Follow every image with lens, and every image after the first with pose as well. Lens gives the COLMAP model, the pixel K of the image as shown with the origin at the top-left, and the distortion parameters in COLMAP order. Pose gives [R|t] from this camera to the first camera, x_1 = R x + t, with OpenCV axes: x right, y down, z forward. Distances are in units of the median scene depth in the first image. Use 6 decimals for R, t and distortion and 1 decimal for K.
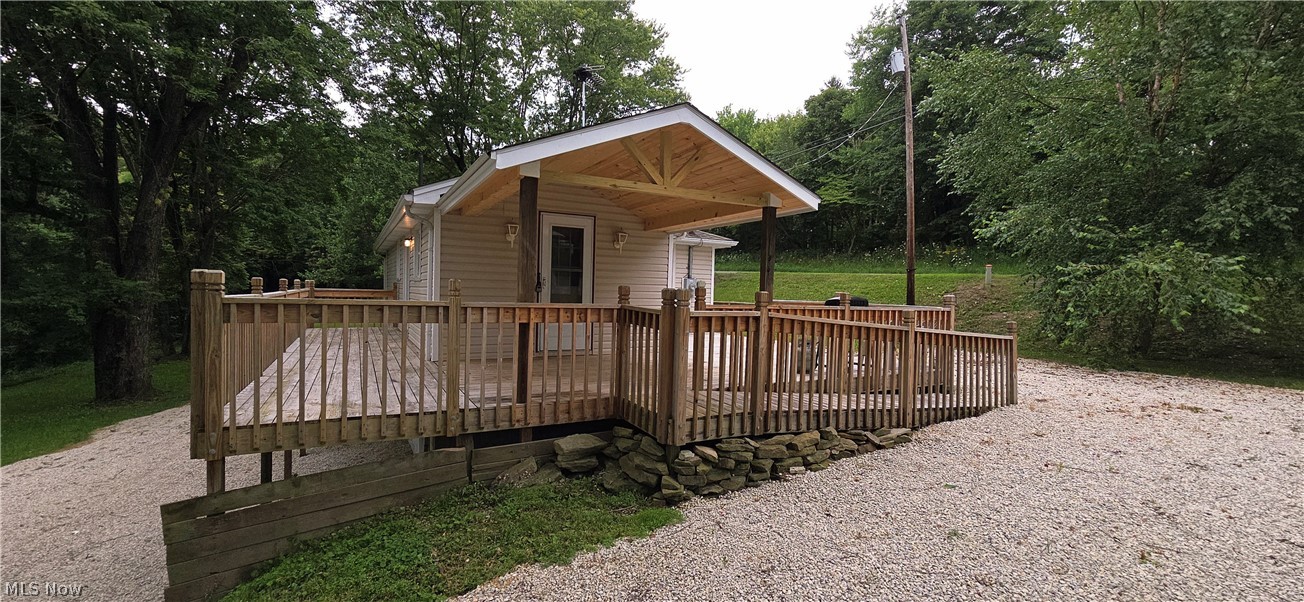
lens RADIAL K [[527.4, 0, 651.6], [0, 527.4, 305.5], [0, 0, 1]] dist [0.000203, -0.000313]
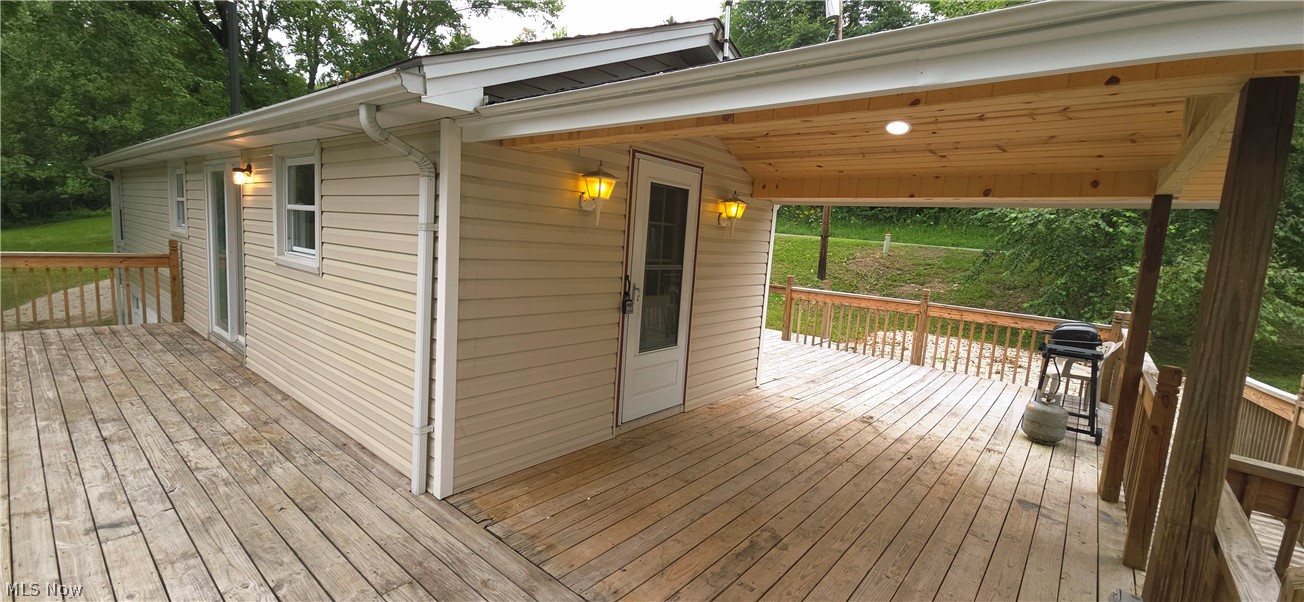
lens RADIAL K [[527.4, 0, 651.6], [0, 527.4, 305.5], [0, 0, 1]] dist [0.000203, -0.000313]
pose [[0.933706, -0.006964, 0.357973, -0.194326], [-0.034339, 0.993460, 0.108895, -0.046406], [-0.356390, -0.113969, 0.927360, 0.272152]]
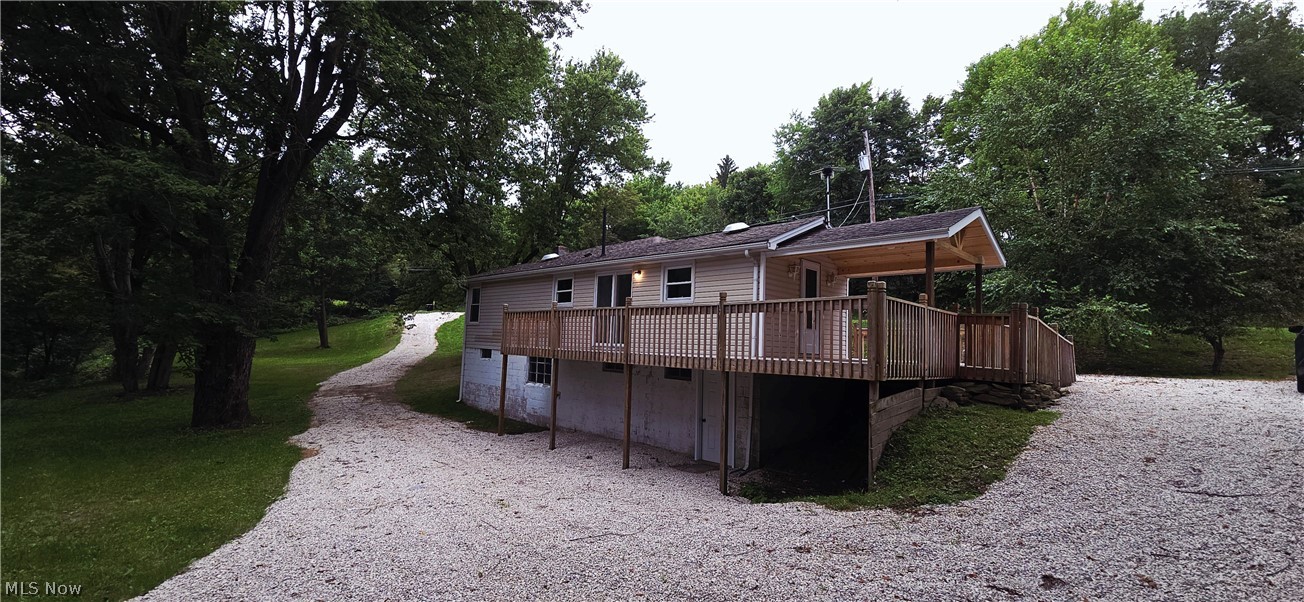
lens RADIAL K [[527.4, 0, 651.6], [0, 527.4, 305.5], [0, 0, 1]] dist [0.000203, -0.000313]
pose [[0.963930, 0.033286, 0.264065, -0.521747], [-0.006793, 0.994902, -0.100614, 0.054992], [-0.266068, 0.095191, 0.959243, -0.153914]]
